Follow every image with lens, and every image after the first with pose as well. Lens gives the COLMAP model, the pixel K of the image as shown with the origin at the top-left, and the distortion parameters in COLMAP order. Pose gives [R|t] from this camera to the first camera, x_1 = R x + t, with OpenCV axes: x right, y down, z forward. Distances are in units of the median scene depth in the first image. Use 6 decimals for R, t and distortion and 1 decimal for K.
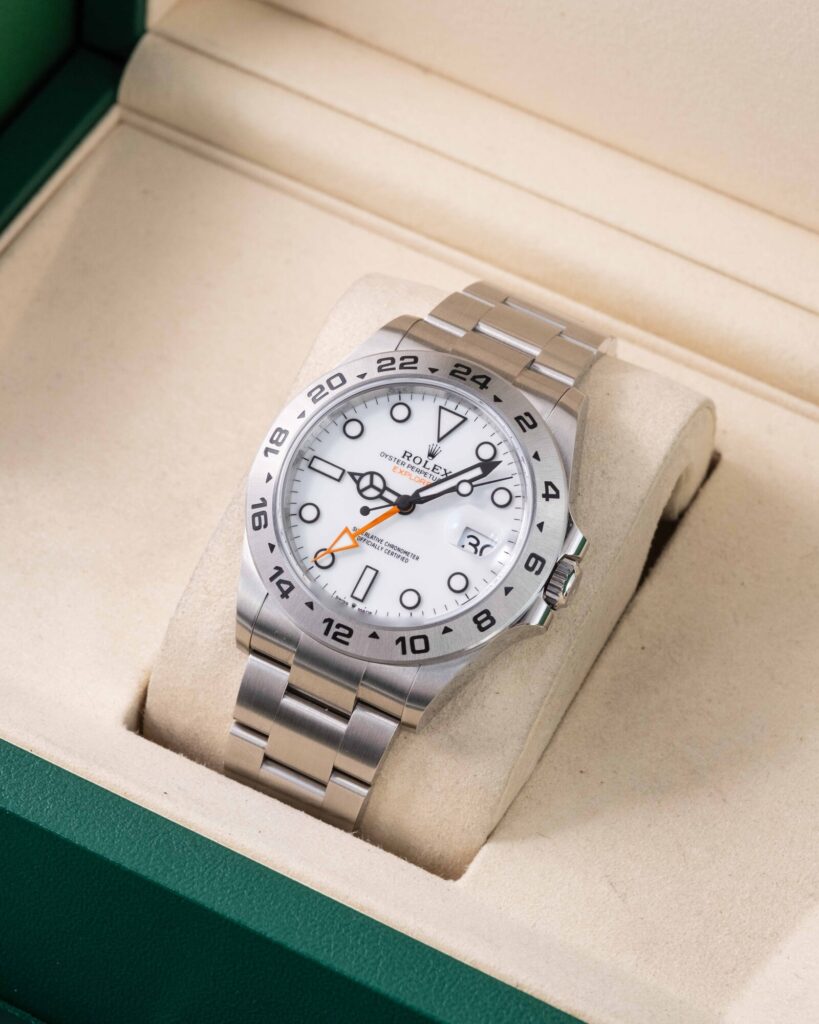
lens RADIAL K [[5258.4, 0, 402.9], [0, 5258.4, 506.1], [0, 0, 1]] dist [0.833454, 0.000000]
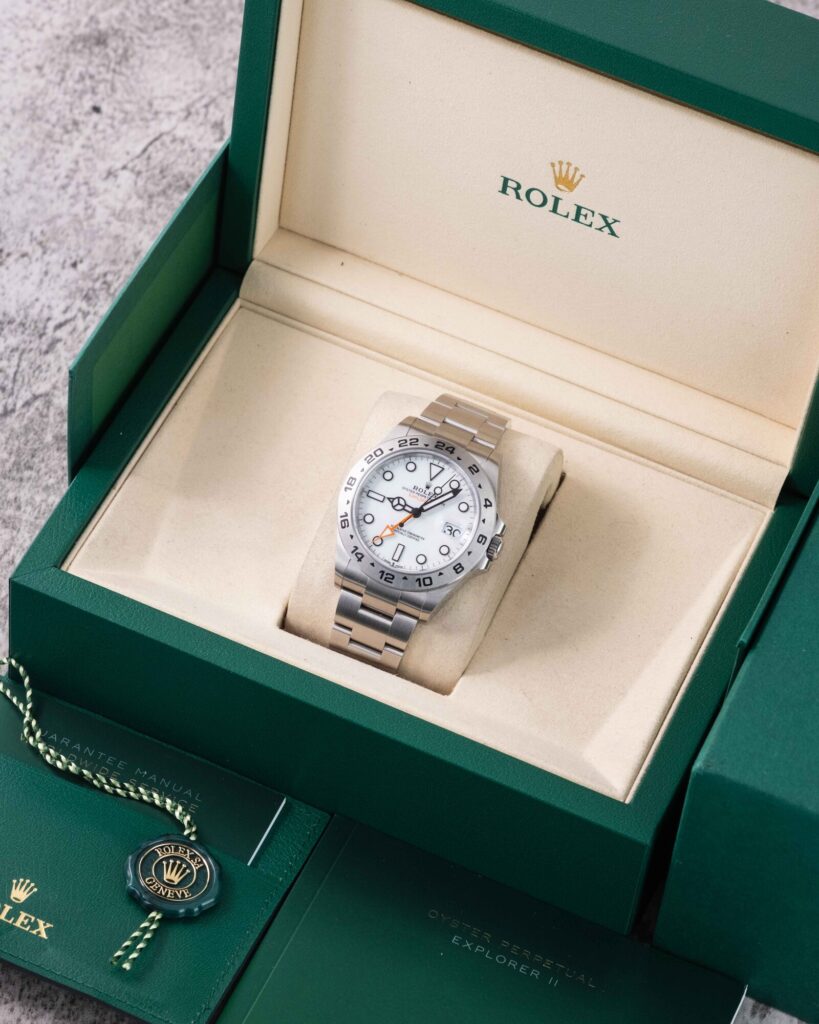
lens RADIAL K [[5258.4, 0, 414.6], [0, 5258.4, 516.3], [0, 0, 1]] dist [0.833454, 0.000000]
pose [[0.997819, -0.044451, 0.048806, -0.097036], [0.042734, 0.998450, 0.035670, -0.069655], [-0.050316, -0.033506, 0.998171, -1.003004]]
